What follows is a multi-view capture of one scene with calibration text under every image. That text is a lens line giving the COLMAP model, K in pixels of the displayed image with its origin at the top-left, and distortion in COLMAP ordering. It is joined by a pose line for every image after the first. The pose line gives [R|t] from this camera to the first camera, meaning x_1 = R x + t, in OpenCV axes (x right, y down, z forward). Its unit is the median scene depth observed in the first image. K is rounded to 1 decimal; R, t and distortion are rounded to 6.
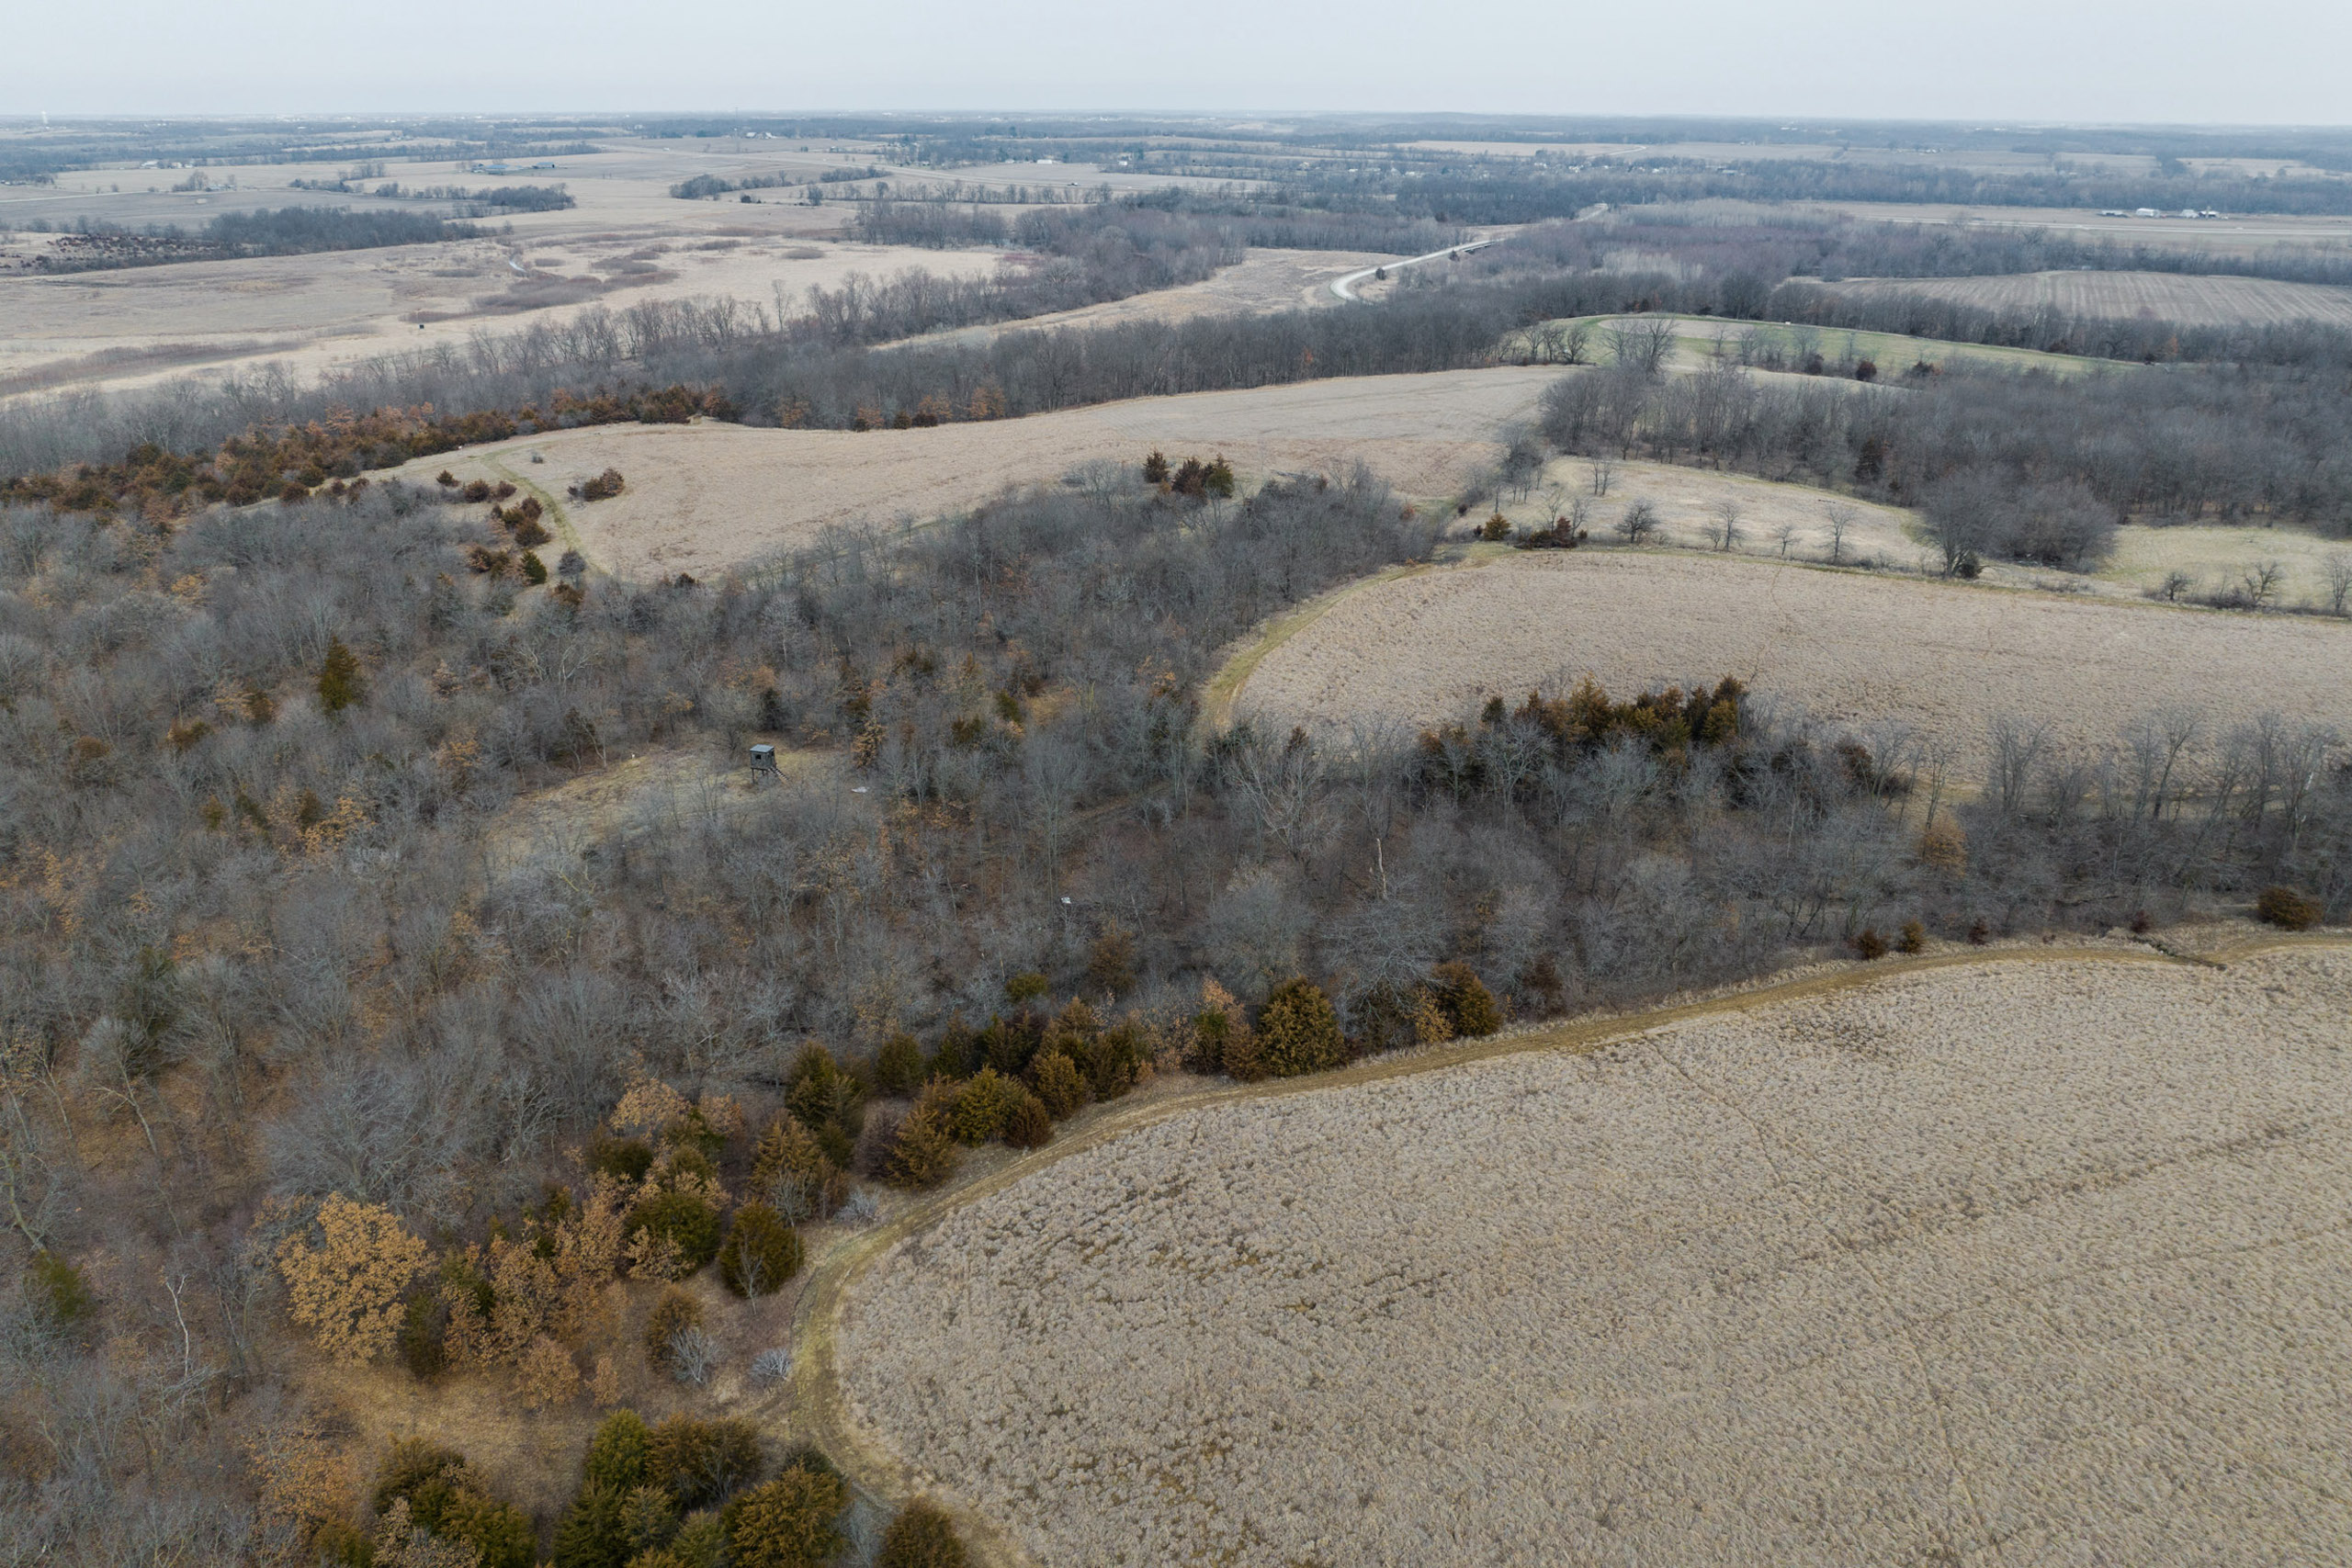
lens RADIAL K [[1678.1, 0, 1172.1], [0, 1678.1, 797.7], [0, 0, 1]] dist [-0.049062, 0.025684]
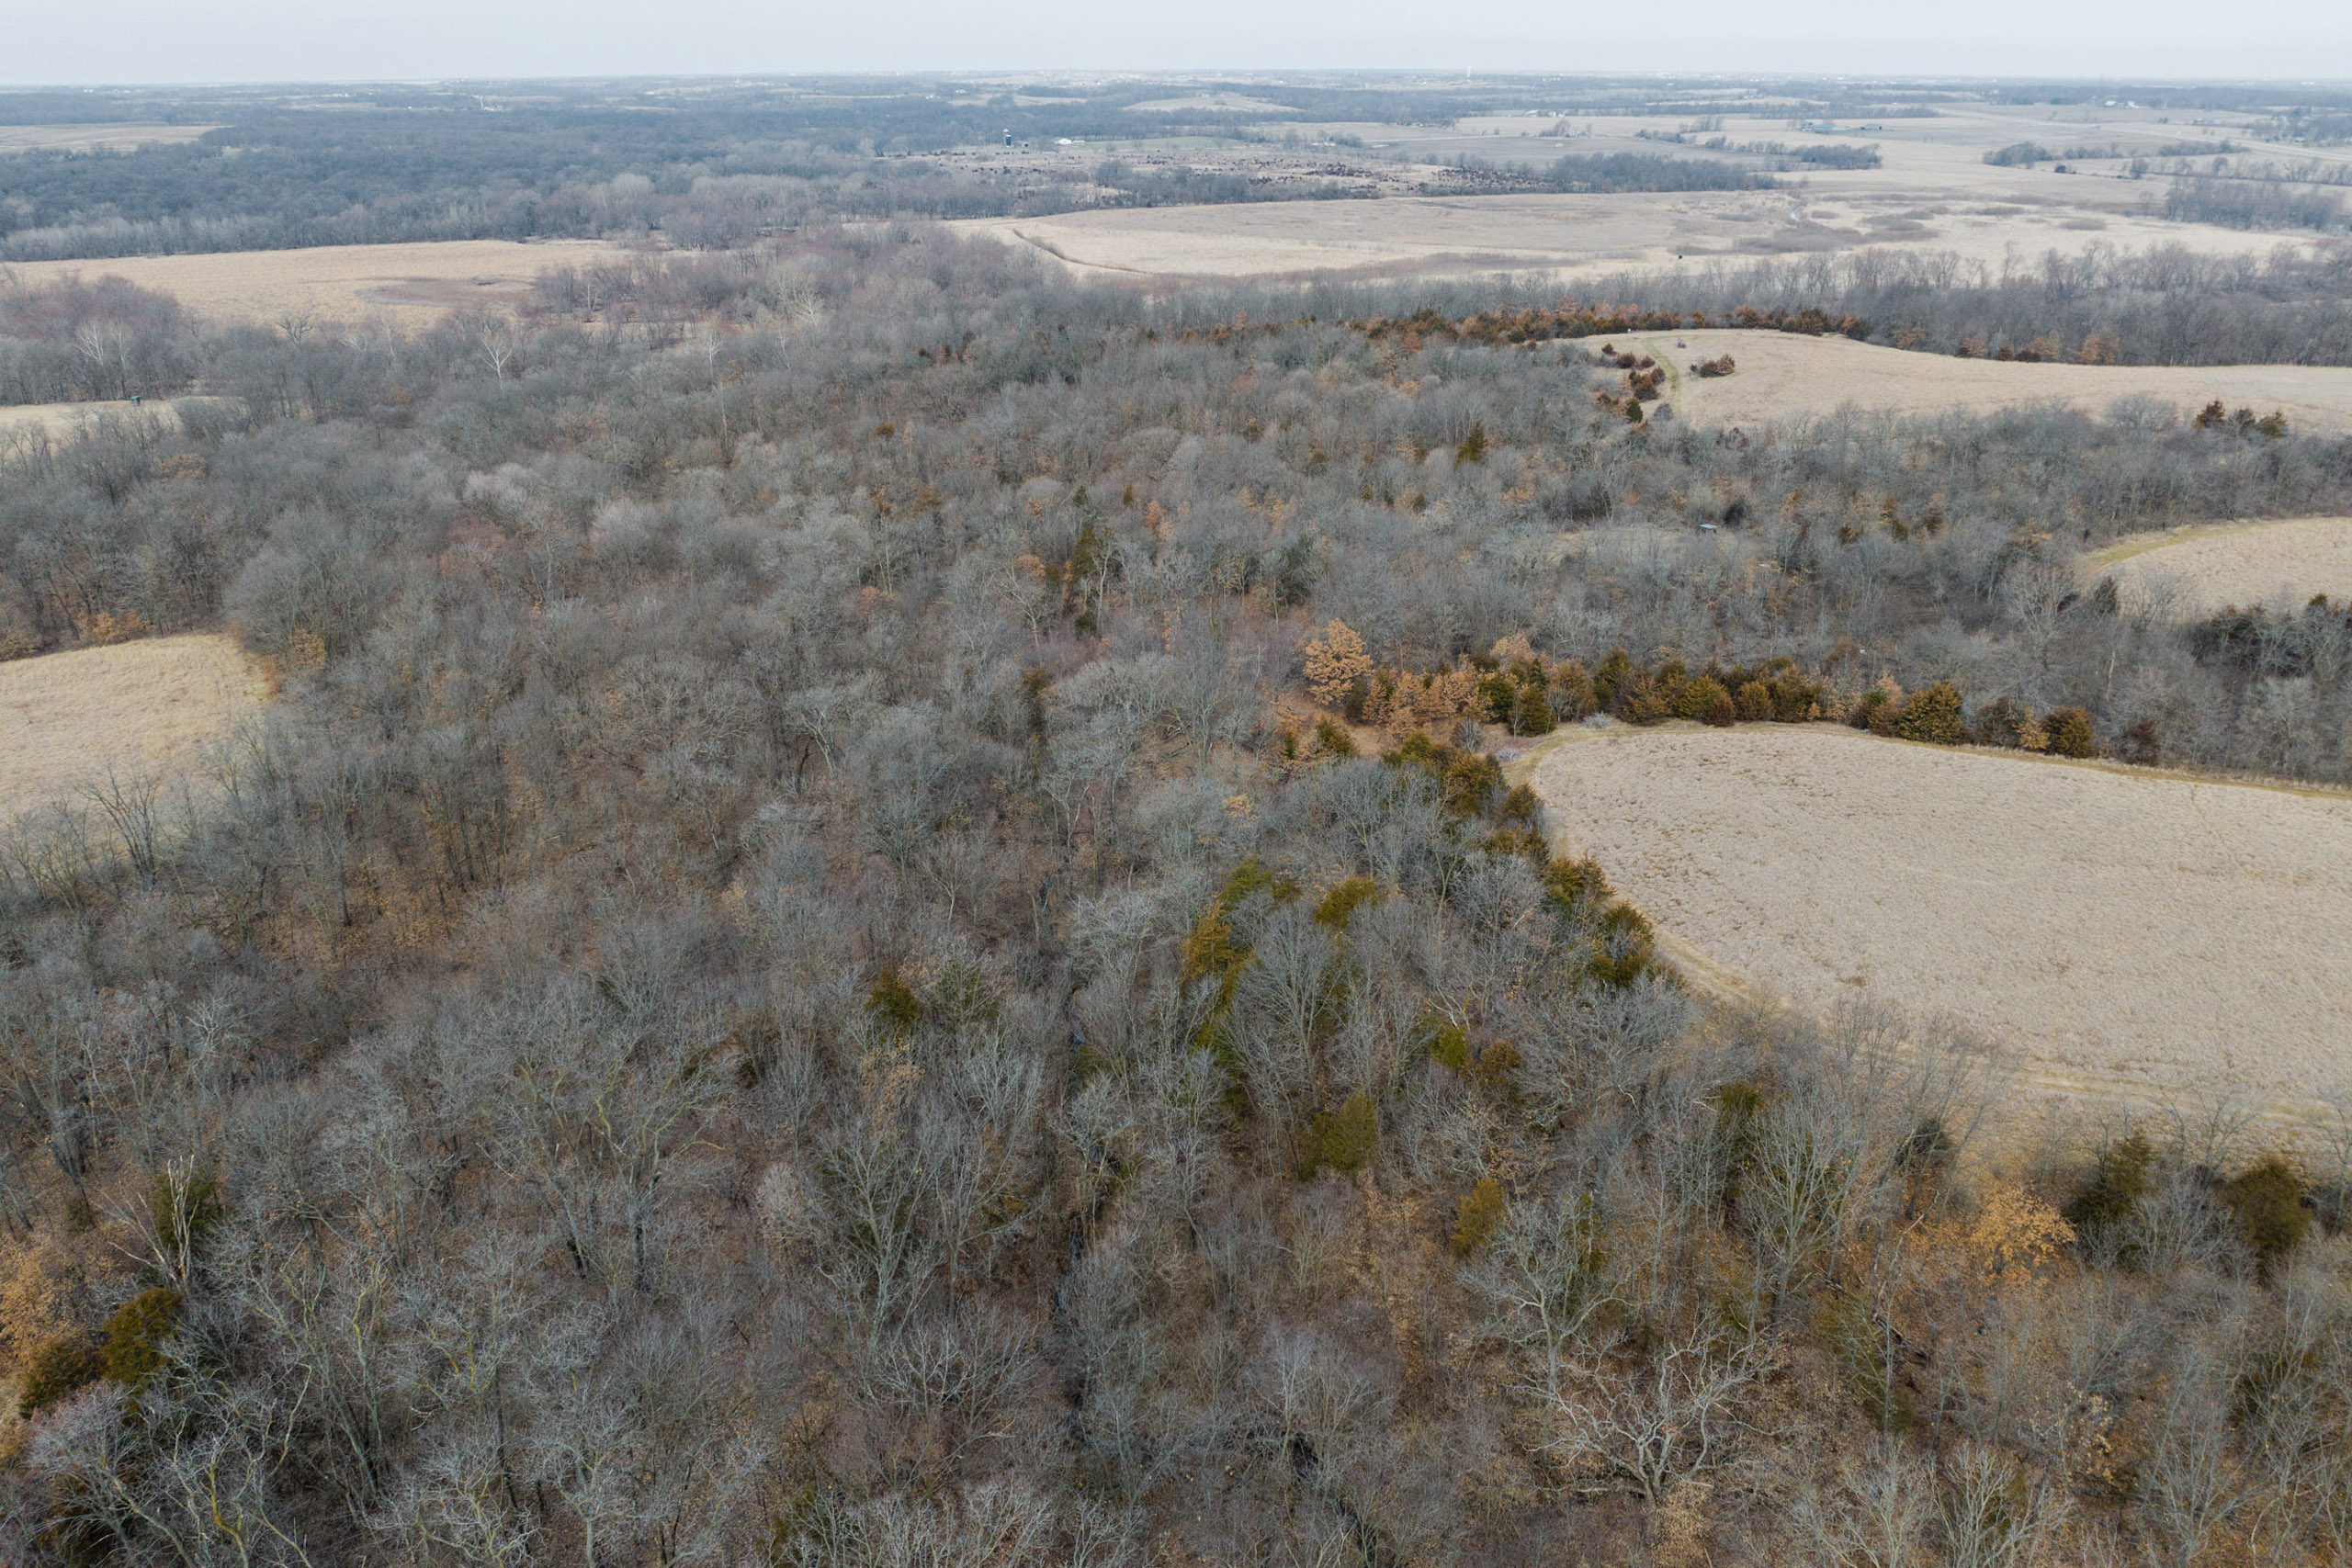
lens RADIAL K [[1678.1, 0, 1172.1], [0, 1678.1, 797.7], [0, 0, 1]] dist [-0.049062, 0.025684]
pose [[0.745565, 0.265953, -0.611066, 0.126373], [-0.253836, 0.961131, 0.108604, 0.057195], [0.616198, 0.074139, 0.784094, -0.135120]]
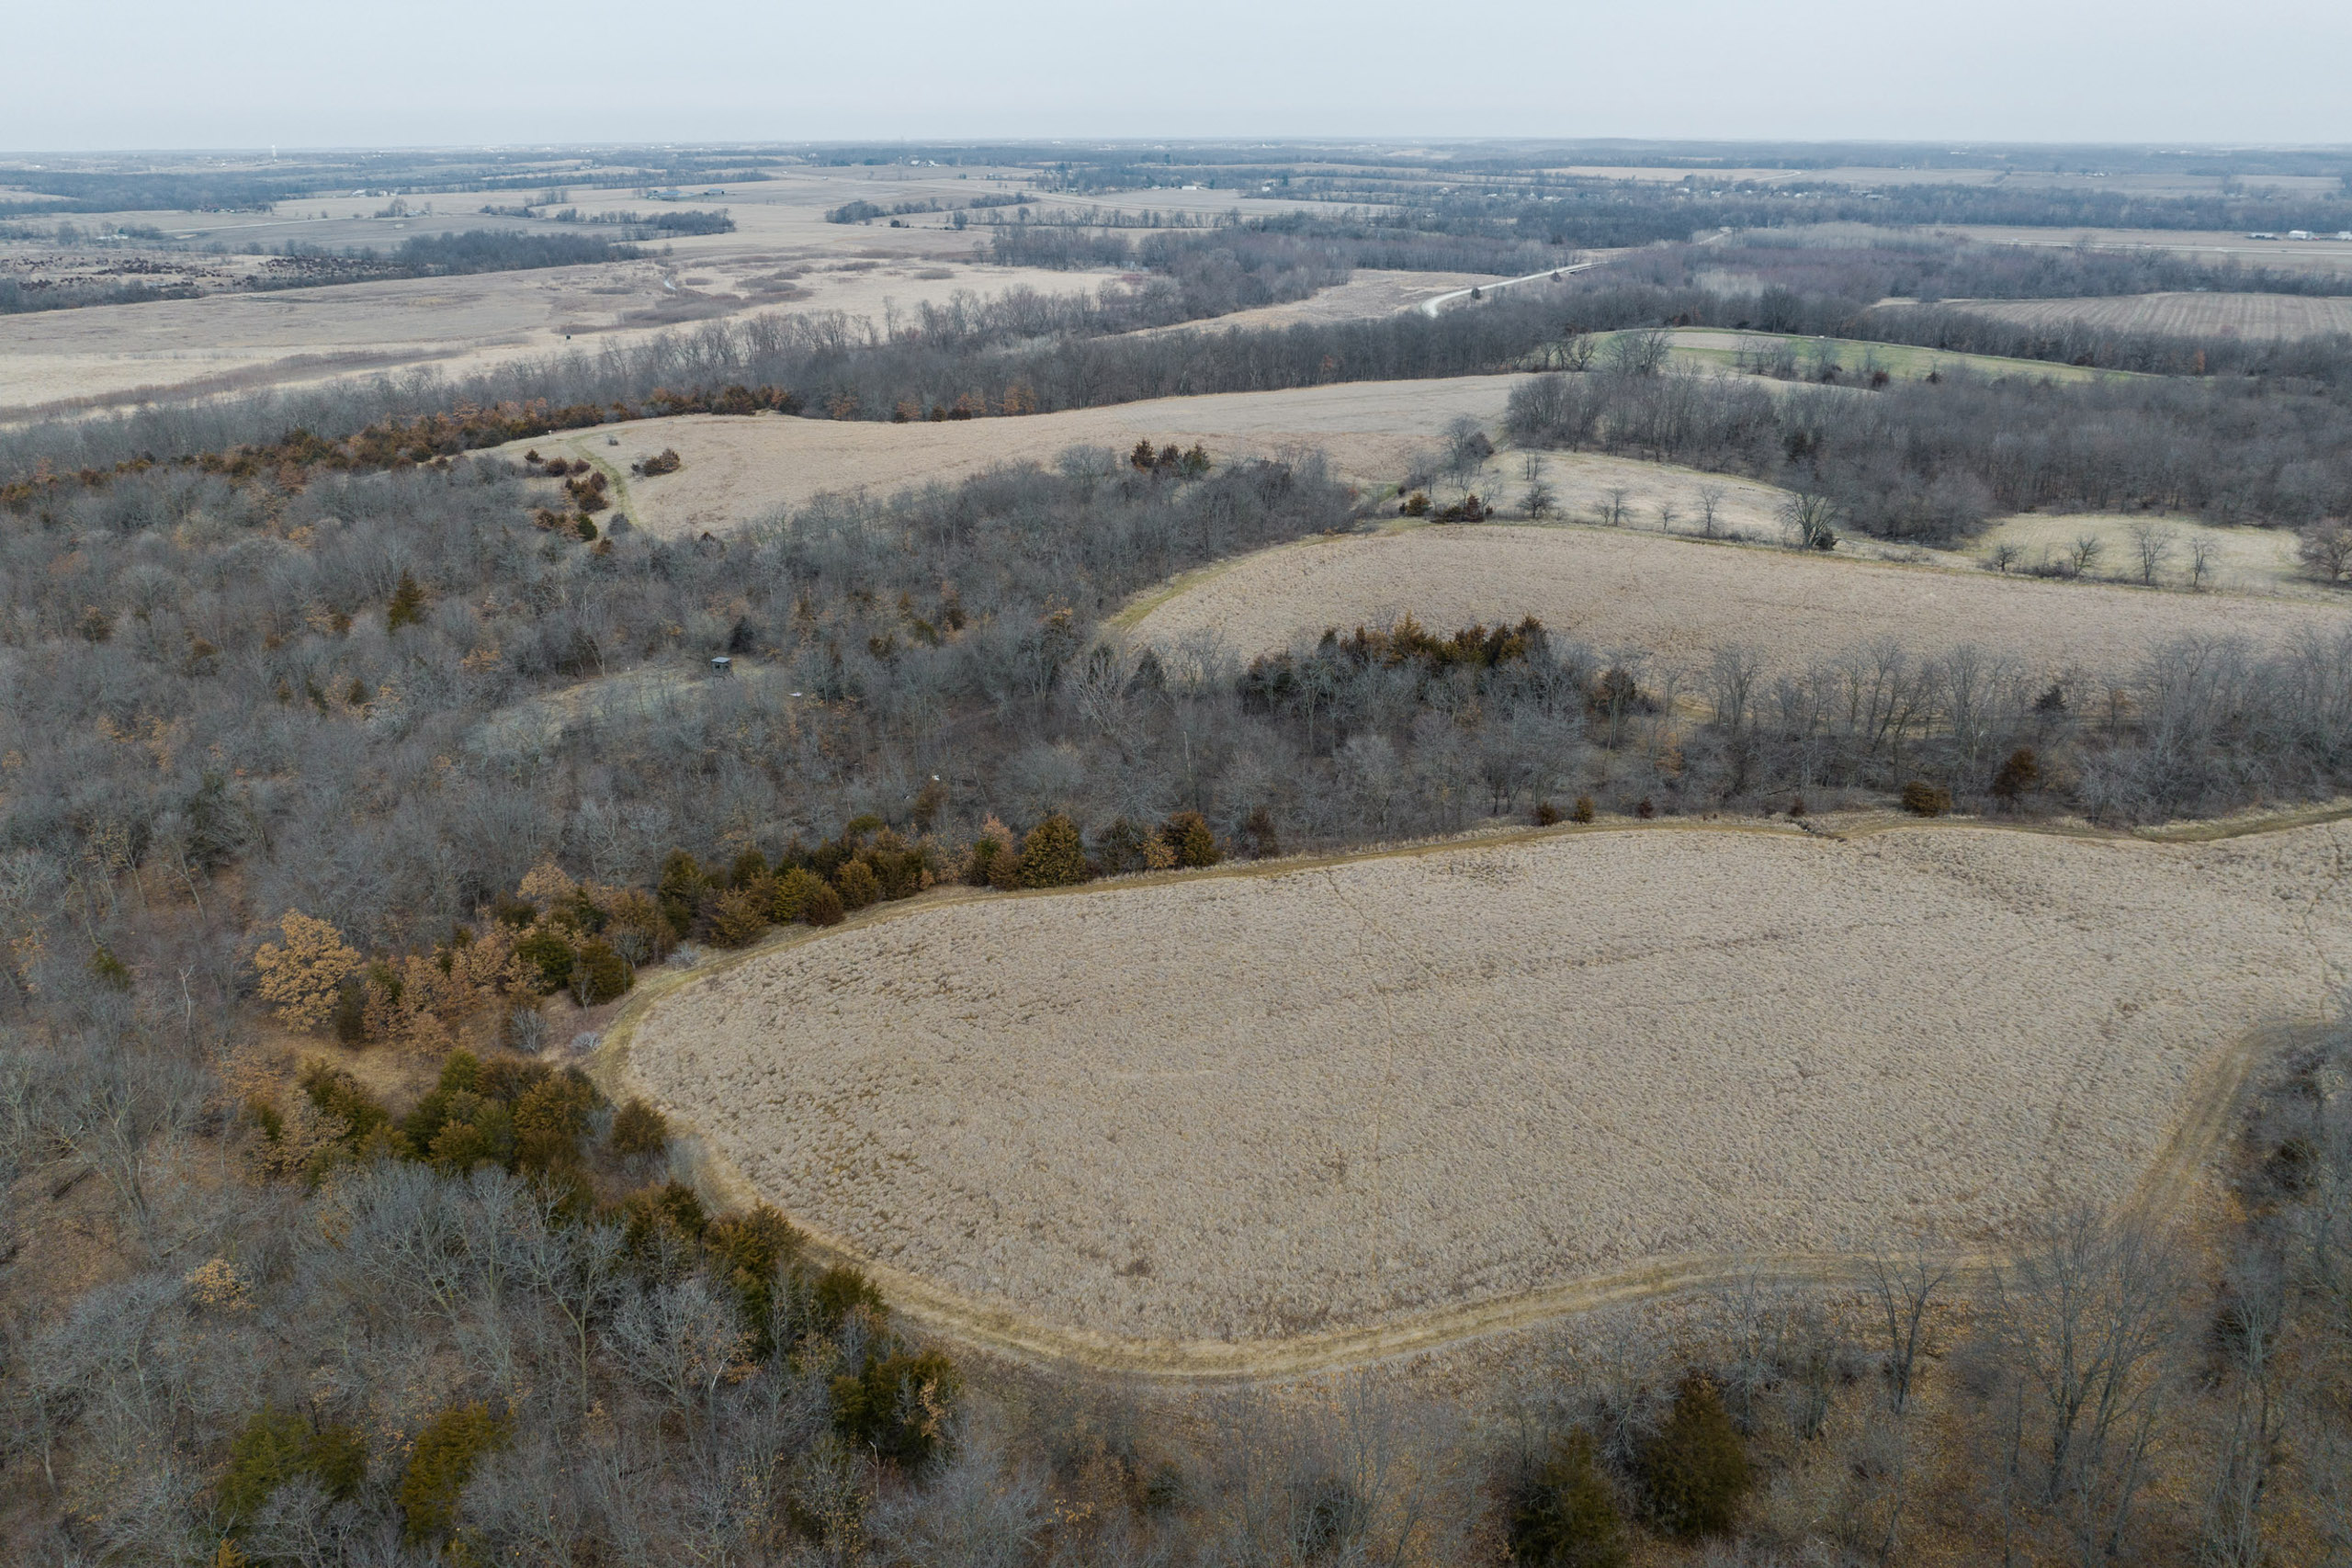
lens RADIAL K [[1679.8, 0, 1167.0], [0, 1679.8, 792.0], [0, 0, 1]] dist [-0.039091, 0.006864]
pose [[0.994957, 0.029654, -0.095816, 0.074486], [-0.031390, 0.999368, -0.016663, 0.029034], [0.095261, 0.019587, 0.995260, -0.068292]]
